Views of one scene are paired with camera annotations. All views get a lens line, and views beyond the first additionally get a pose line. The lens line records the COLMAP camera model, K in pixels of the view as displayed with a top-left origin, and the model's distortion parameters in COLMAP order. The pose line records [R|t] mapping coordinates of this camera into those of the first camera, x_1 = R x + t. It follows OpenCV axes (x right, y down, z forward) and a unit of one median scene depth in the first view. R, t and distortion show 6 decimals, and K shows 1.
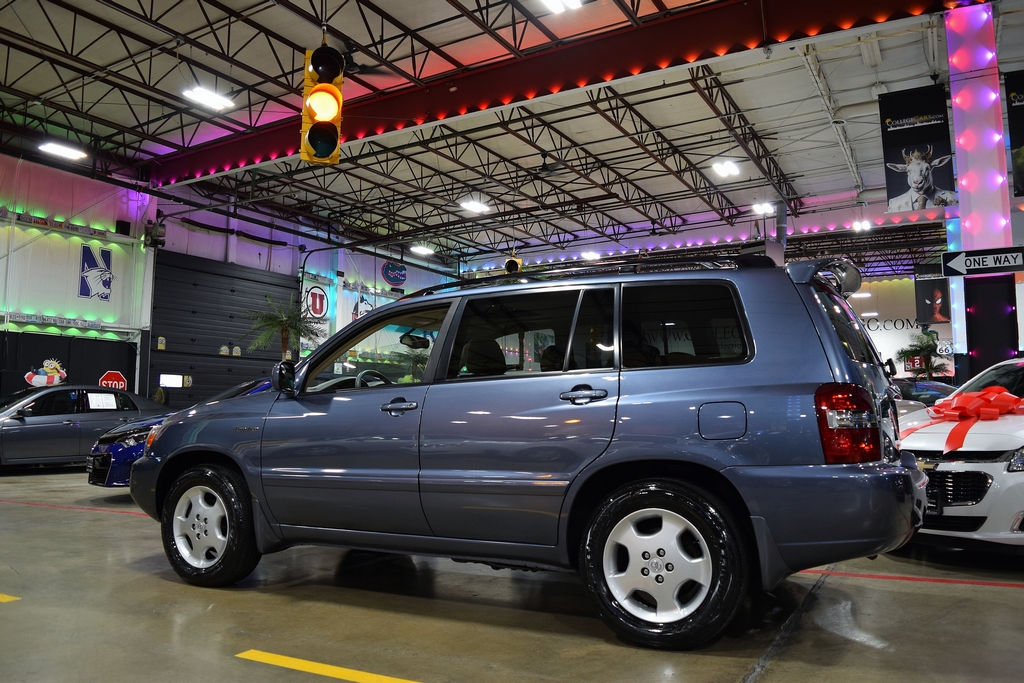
lens RADIAL K [[793.6, 0, 515.6], [0, 793.6, 346.6], [0, 0, 1]] dist [-0.099422, 0.024776]
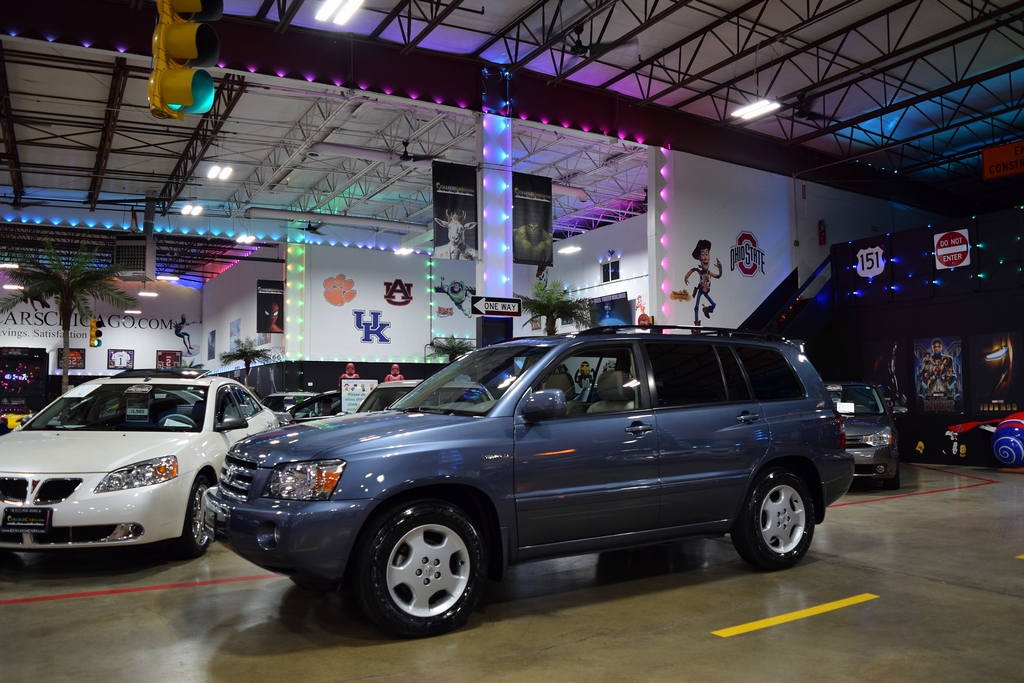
lens RADIAL K [[793.6, 0, 511.0], [0, 793.6, 343.2], [0, 0, 1]] dist [-0.099422, 0.024776]
pose [[0.516720, 0.063213, 0.853817, -0.431216], [-0.066725, 0.997211, -0.033448, -0.000149], [-0.853550, -0.039688, 0.519497, 0.179446]]
